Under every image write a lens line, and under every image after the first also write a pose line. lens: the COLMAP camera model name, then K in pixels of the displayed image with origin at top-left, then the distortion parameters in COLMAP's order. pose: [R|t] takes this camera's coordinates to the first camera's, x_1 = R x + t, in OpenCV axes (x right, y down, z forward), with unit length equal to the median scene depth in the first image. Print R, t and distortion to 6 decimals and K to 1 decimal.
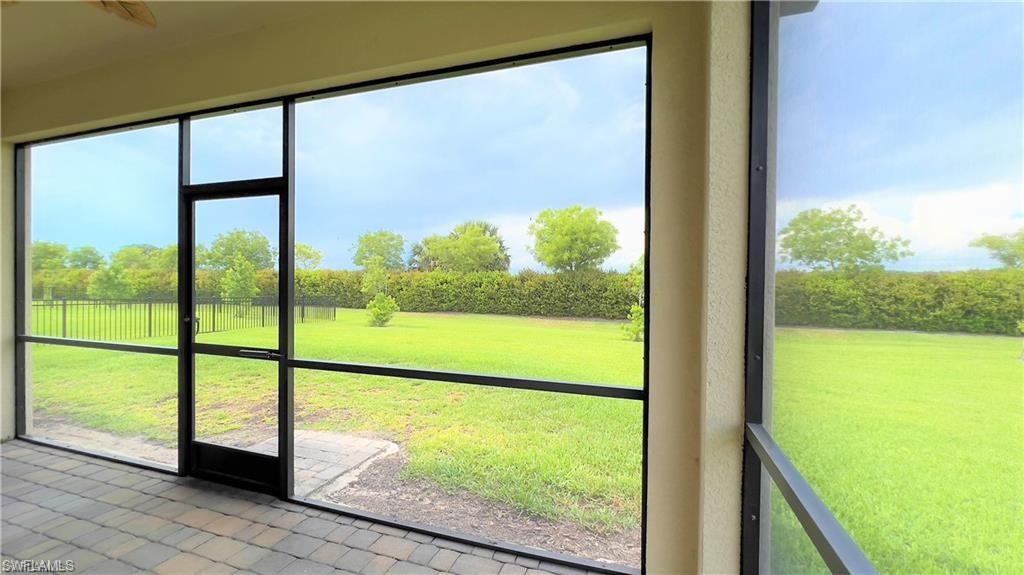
lens RADIAL K [[410.9, 0, 510.9], [0, 410.9, 285.5], [0, 0, 1]] dist [-0.001085, 0.000248]
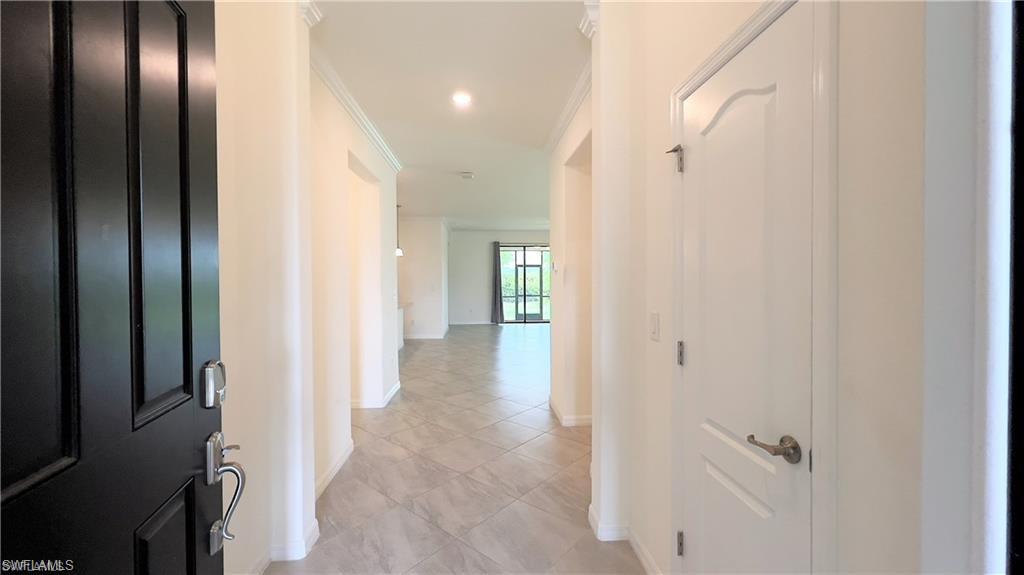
lens RADIAL K [[410.9, 0, 510.9], [0, 410.9, 285.5], [0, 0, 1]] dist [-0.001085, 0.000248]
pose [[0.912396, -0.018918, 0.408871, -1.523378], [0.017363, 0.999821, 0.007515, -0.008337], [-0.408940, 0.000242, 0.912561, -1.871477]]
